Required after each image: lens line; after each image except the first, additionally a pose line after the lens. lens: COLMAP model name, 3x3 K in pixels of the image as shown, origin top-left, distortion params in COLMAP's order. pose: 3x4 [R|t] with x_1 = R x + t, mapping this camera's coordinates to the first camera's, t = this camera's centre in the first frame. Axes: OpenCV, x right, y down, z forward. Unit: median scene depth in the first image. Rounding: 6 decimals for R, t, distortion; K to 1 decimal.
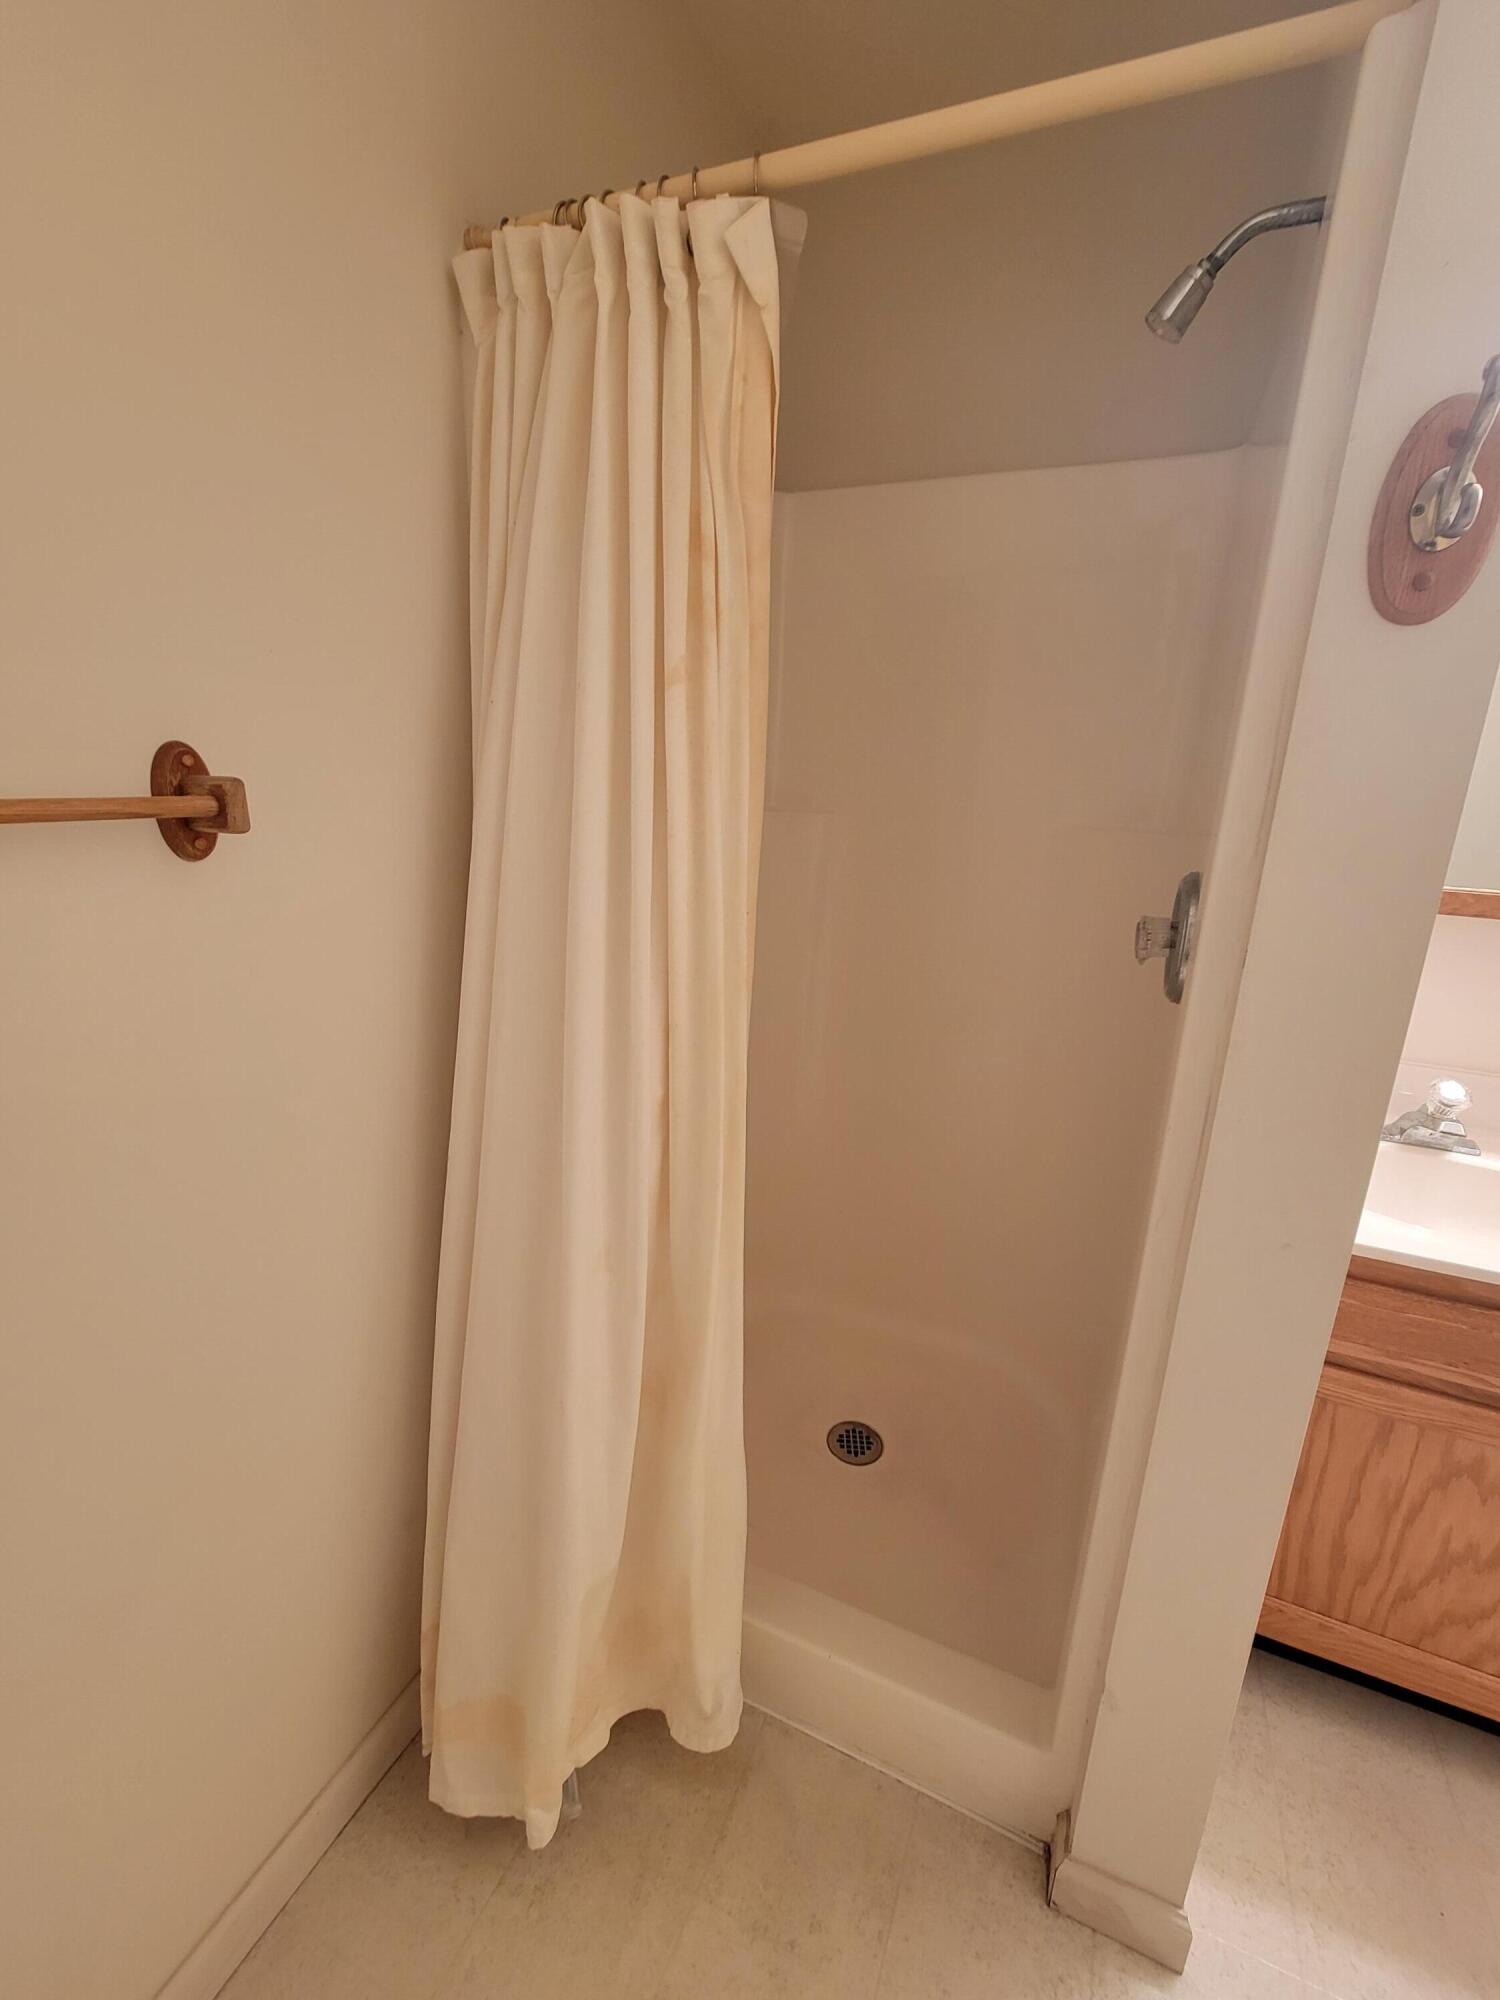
lens RADIAL K [[820.8, 0, 752.5], [0, 820.8, 989.4], [0, 0, 1]] dist [0.003885, -0.000317]
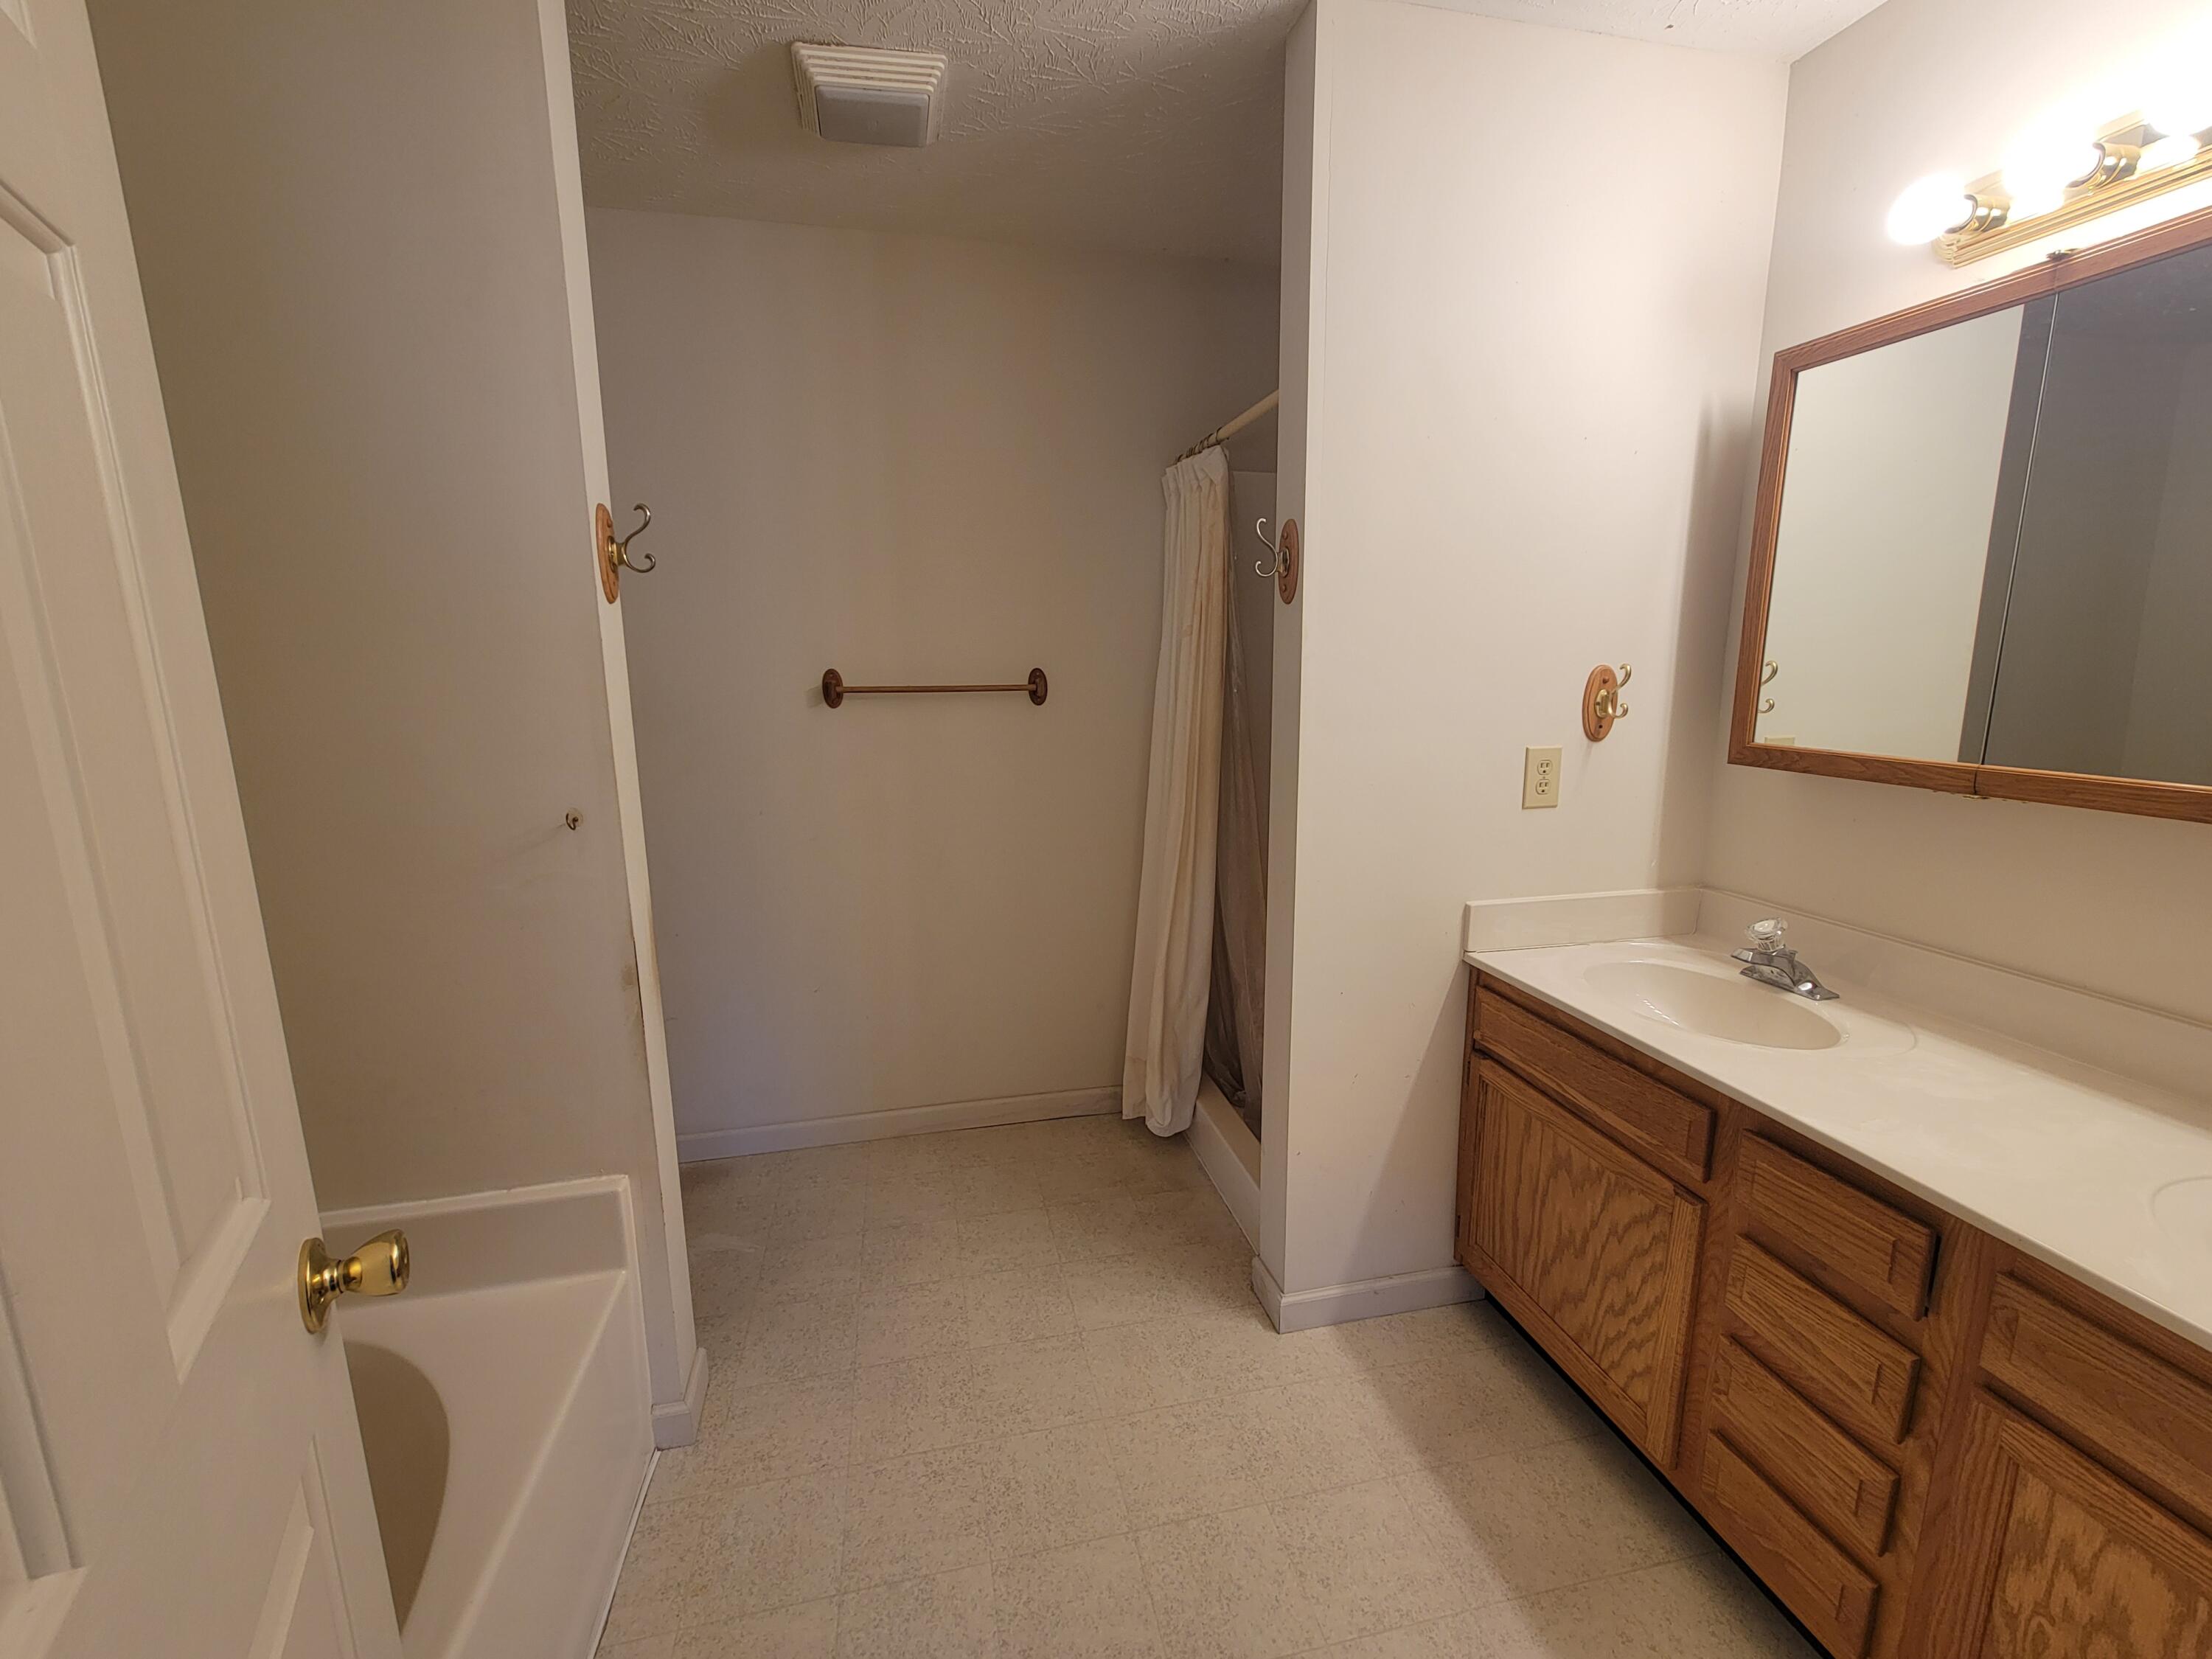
lens RADIAL K [[907.8, 0, 1100.9], [0, 907.8, 833.0], [0, 0, 1]] dist [0.003885, -0.000317]
pose [[0.583767, 0.108948, -0.804578, 1.571153], [-0.178673, 0.983902, 0.003593, 0.185808], [0.792018, 0.141658, 0.593836, -0.554819]]
